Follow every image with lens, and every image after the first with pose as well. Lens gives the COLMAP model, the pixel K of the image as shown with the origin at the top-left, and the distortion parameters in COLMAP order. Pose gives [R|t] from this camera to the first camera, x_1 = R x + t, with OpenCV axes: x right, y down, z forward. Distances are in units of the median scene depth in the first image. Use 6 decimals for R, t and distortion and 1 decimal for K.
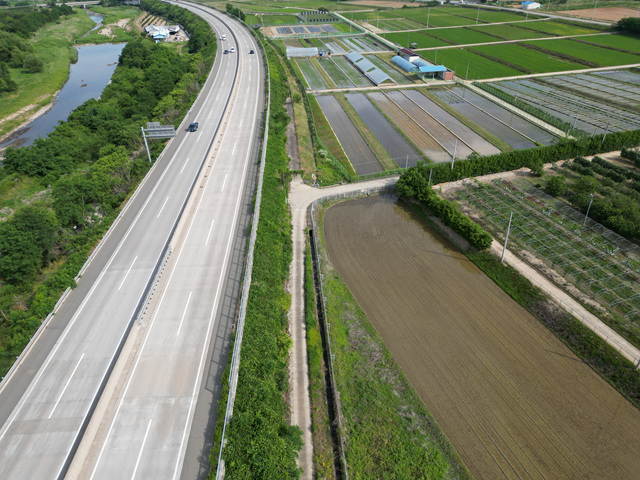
lens RADIAL K [[451.0, 0, 328.0], [0, 451.0, 238.8], [0, 0, 1]] dist [0.071350, -0.068702]
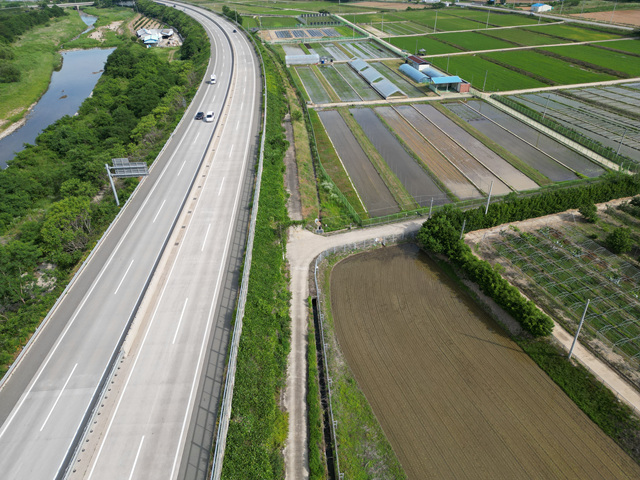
lens RADIAL K [[451.0, 0, 328.0], [0, 451.0, 238.8], [0, 0, 1]] dist [0.071350, -0.068702]
pose [[1.000000, 0.000534, 0.000698, -0.011864], [-0.000534, 1.000000, -0.000263, -0.101084], [-0.000698, 0.000263, 1.000000, 0.167321]]
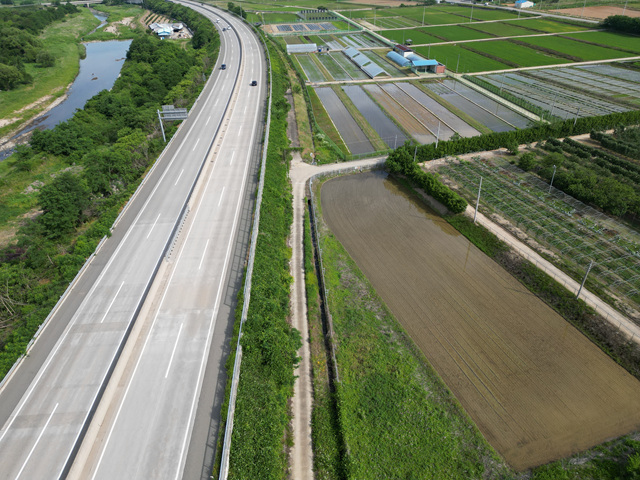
lens RADIAL K [[451.0, 0, 328.0], [0, 451.0, 238.8], [0, 0, 1]] dist [0.071350, -0.068702]
pose [[1.000000, 0.000227, 0.000666, 0.006689], [-0.000228, 1.000000, 0.000324, 0.063522], [-0.000666, -0.000324, 1.000000, -0.104871]]
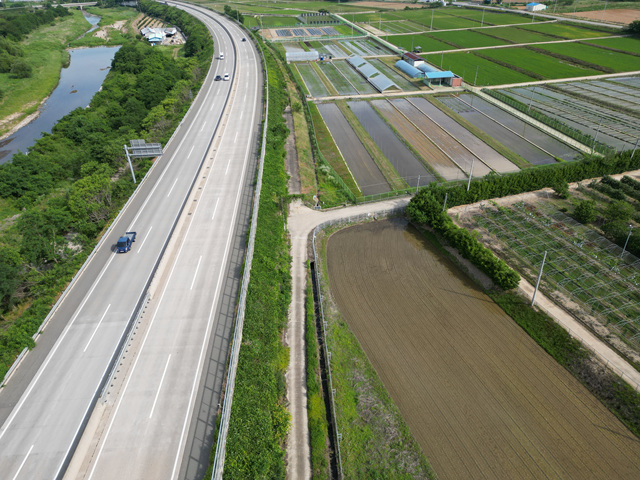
lens RADIAL K [[451.0, 0, 328.0], [0, 451.0, 238.8], [0, 0, 1]] dist [0.071350, -0.068702]
pose [[1.000000, -0.000037, 0.000103, -0.005712], [0.000037, 1.000000, -0.000982, -0.052779], [-0.000103, 0.000982, 1.000000, 0.087674]]
